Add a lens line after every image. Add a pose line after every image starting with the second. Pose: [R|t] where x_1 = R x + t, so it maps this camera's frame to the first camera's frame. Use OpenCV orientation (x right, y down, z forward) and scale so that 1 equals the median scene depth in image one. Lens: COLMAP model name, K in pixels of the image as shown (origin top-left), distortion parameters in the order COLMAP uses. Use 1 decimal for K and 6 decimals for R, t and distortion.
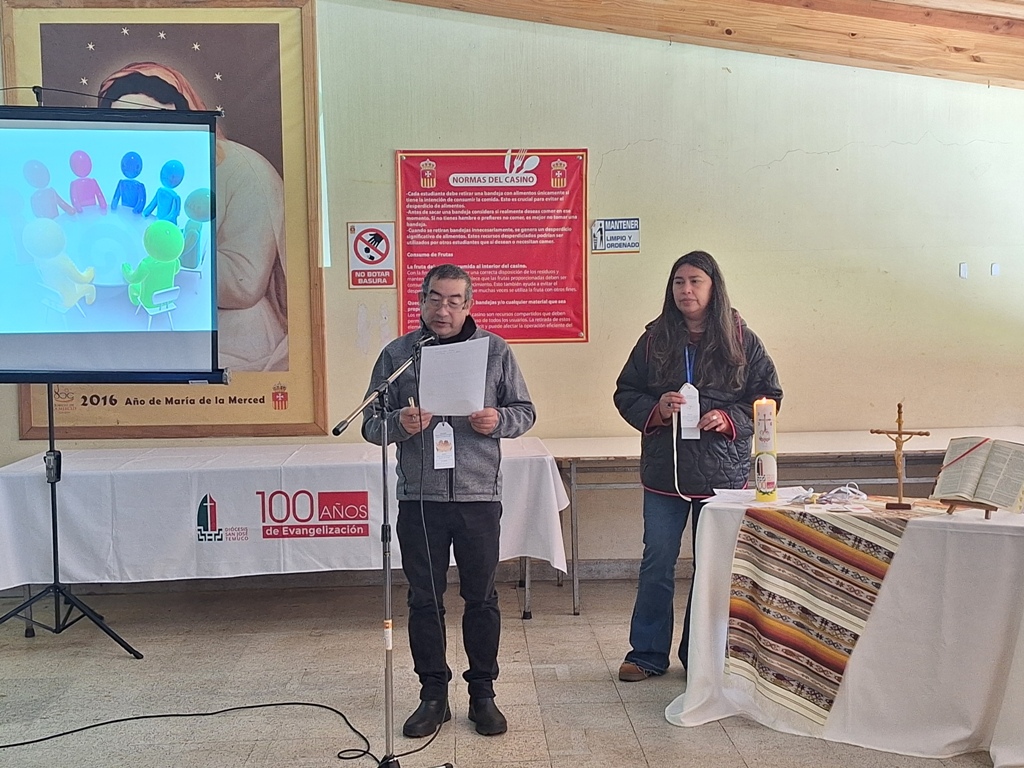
lens RADIAL K [[1391.3, 0, 503.7], [0, 1391.3, 394.0], [0, 0, 1]] dist [0.106310, 0.000000]
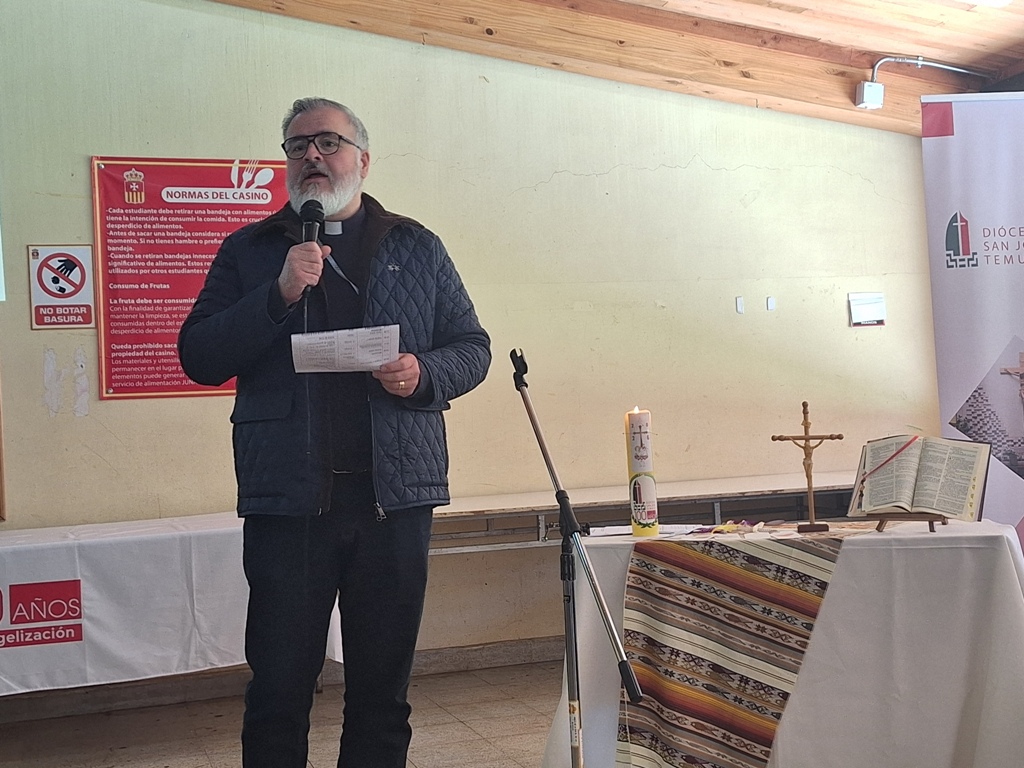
lens RADIAL K [[1391.3, 0, 510.0], [0, 1391.3, 384.0], [0, 0, 1]] dist [0.106310, 0.000000]
pose [[0.961390, -0.024091, 0.274131, -0.072136], [0.052144, 0.994062, -0.095510, 0.044711], [-0.270203, 0.106117, 0.956938, 0.183242]]
